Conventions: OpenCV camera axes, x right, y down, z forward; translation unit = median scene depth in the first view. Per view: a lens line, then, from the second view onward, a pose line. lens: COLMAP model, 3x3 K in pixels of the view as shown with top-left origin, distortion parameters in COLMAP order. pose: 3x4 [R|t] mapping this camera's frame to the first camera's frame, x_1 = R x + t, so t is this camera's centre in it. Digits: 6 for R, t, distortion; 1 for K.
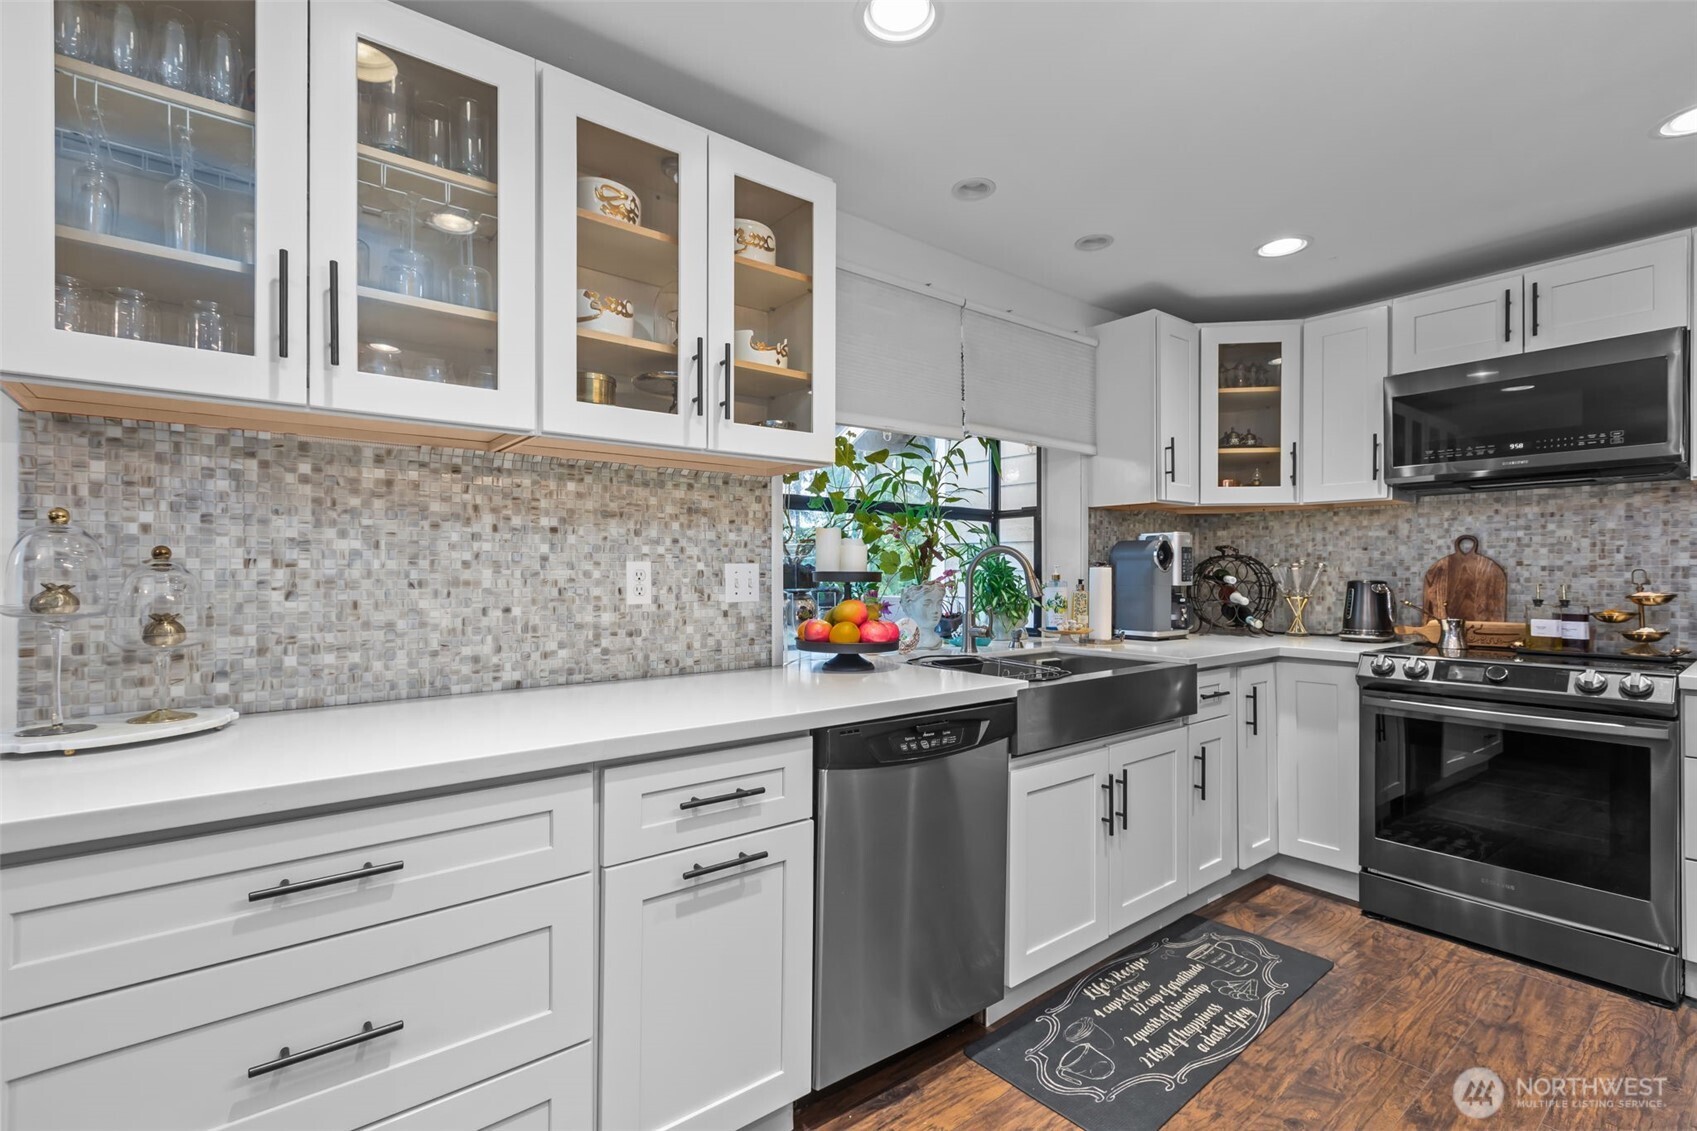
lens RADIAL K [[772.5, 0, 844.4], [0, 772.5, 566.6], [0, 0, 1]] dist [-0.000025, 0.000572]
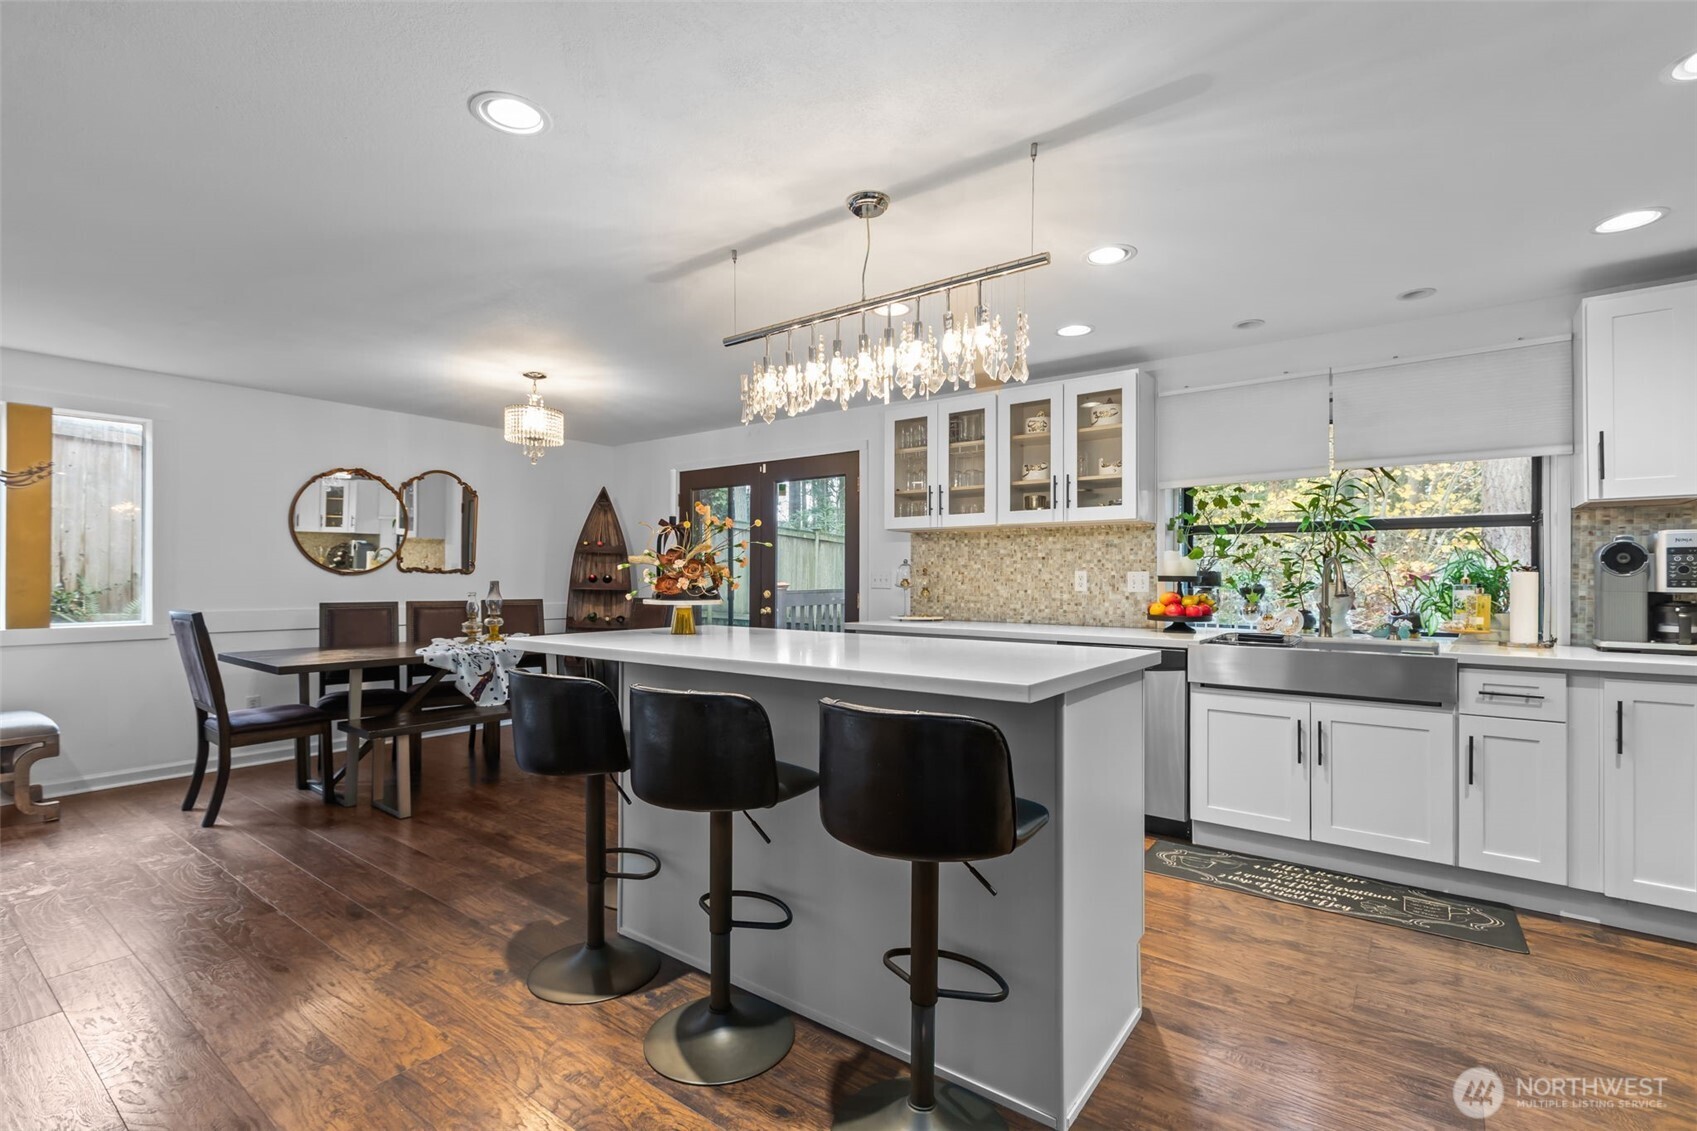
lens RADIAL K [[772.5, 0, 850.3], [0, 772.5, 572.2], [0, 0, 1]] dist [-0.000025, 0.000572]
pose [[0.254159, -0.007317, -0.967135, 1.641841], [0.001382, 0.999973, -0.007203, 0.011070], [0.967161, 0.000494, 0.254162, -0.160898]]
